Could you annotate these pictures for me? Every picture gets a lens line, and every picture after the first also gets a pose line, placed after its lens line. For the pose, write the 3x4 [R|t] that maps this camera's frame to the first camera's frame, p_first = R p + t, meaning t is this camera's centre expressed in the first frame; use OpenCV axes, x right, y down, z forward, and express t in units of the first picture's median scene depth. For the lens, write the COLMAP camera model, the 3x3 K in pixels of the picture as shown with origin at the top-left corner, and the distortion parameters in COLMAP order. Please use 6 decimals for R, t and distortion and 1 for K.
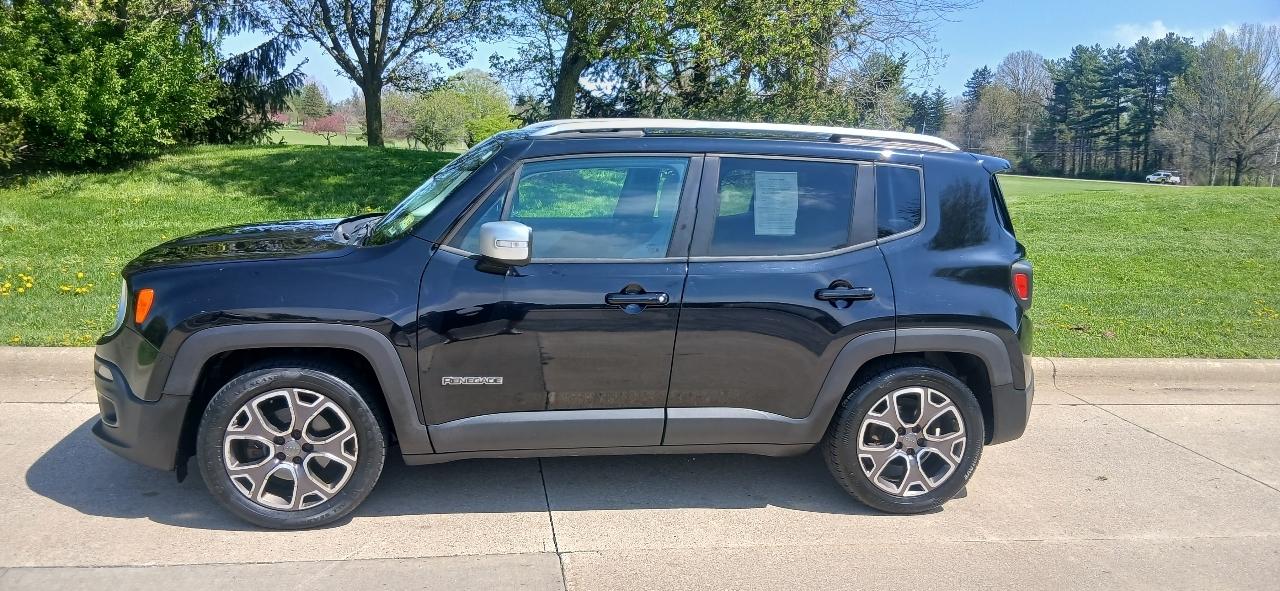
lens RADIAL K [[1036.9, 0, 631.2], [0, 1036.9, 292.2], [0, 0, 1]] dist [0.095093, -0.151160]
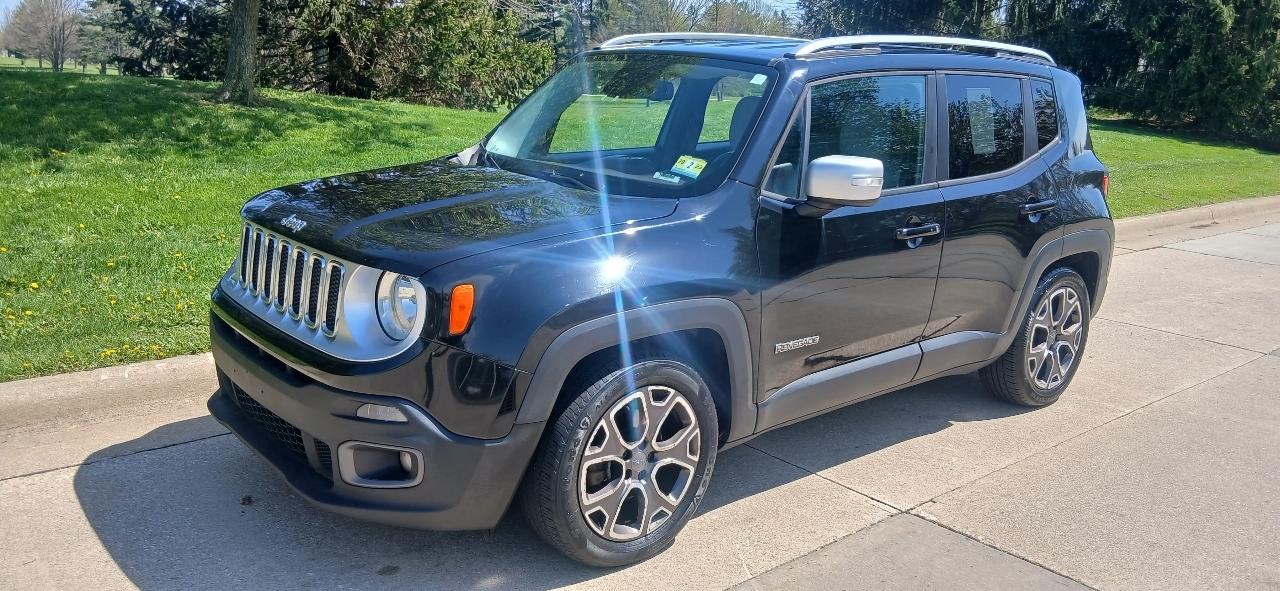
lens RADIAL K [[1036.9, 0, 648.4], [0, 1036.9, 302.7], [0, 0, 1]] dist [0.095093, -0.151160]
pose [[0.845115, -0.133128, 0.517742, -0.647103], [0.085744, 0.989713, 0.114526, -0.053858], [-0.527663, -0.052395, 0.847837, 0.308056]]
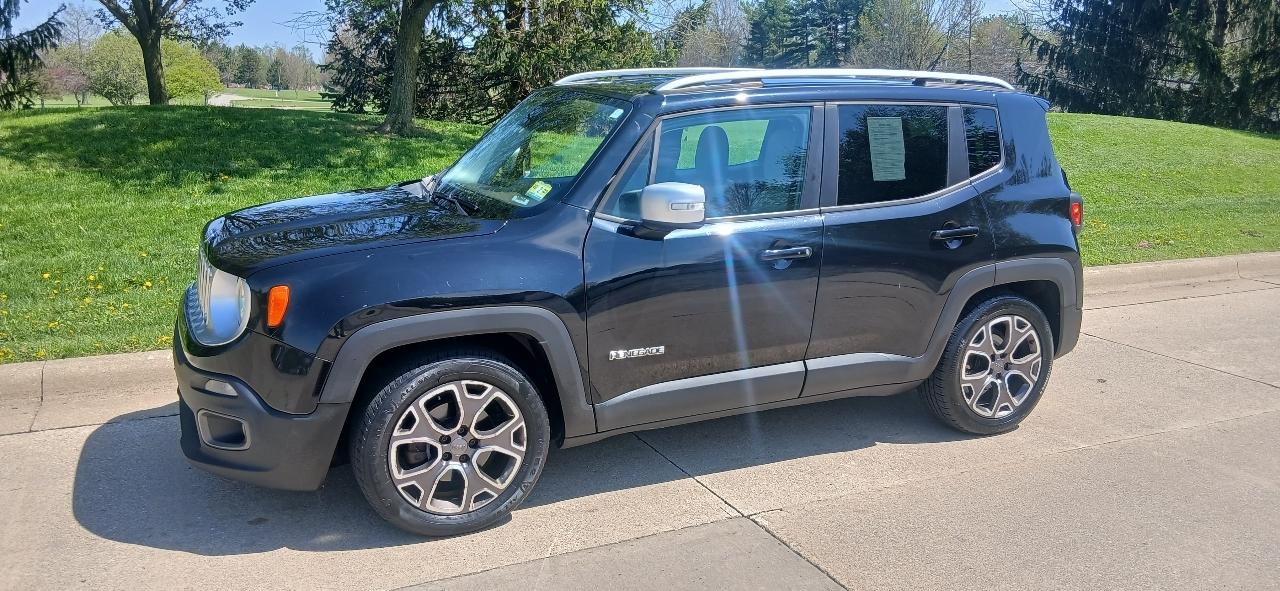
lens RADIAL K [[1036.9, 0, 643.3], [0, 1036.9, 304.2], [0, 0, 1]] dist [0.095093, -0.151160]
pose [[0.954924, -0.091181, 0.282500, -0.379192], [0.073185, 0.994596, 0.073636, -0.026032], [-0.287687, -0.049642, 0.956437, 0.087439]]
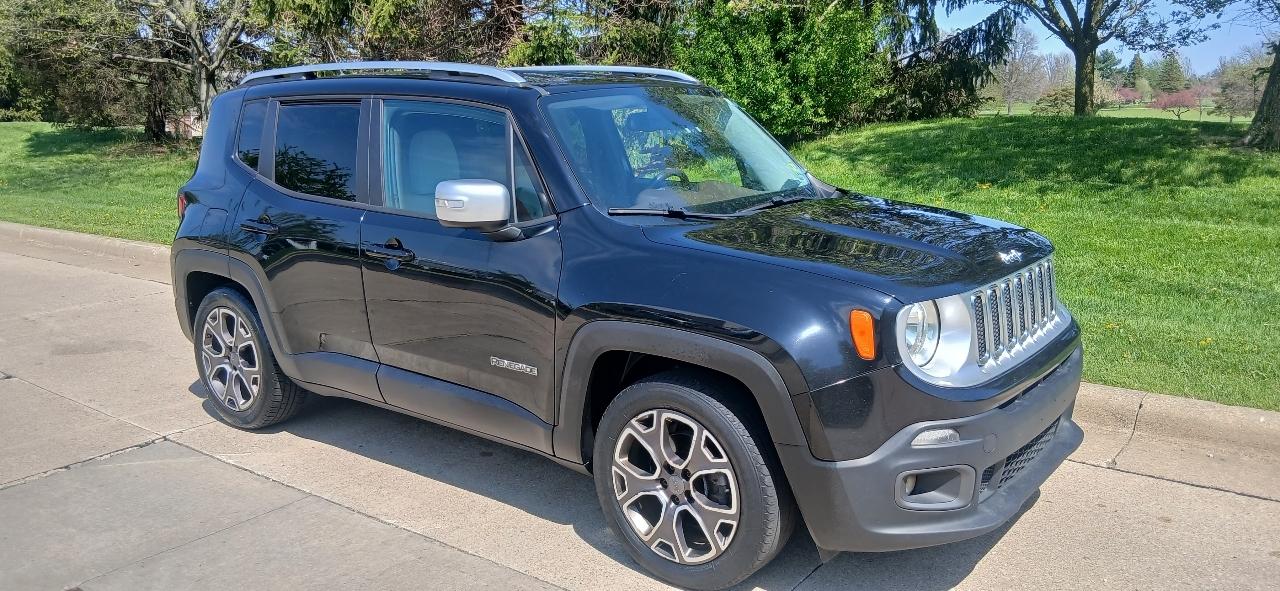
lens RADIAL K [[1036.9, 0, 641.8], [0, 1036.9, 286.4], [0, 0, 1]] dist [0.095093, -0.151160]
pose [[0.710277, 0.064595, -0.700952, 0.339443], [-0.058512, 0.997752, 0.032657, -0.018981], [0.701486, 0.017819, 0.712461, 0.384165]]
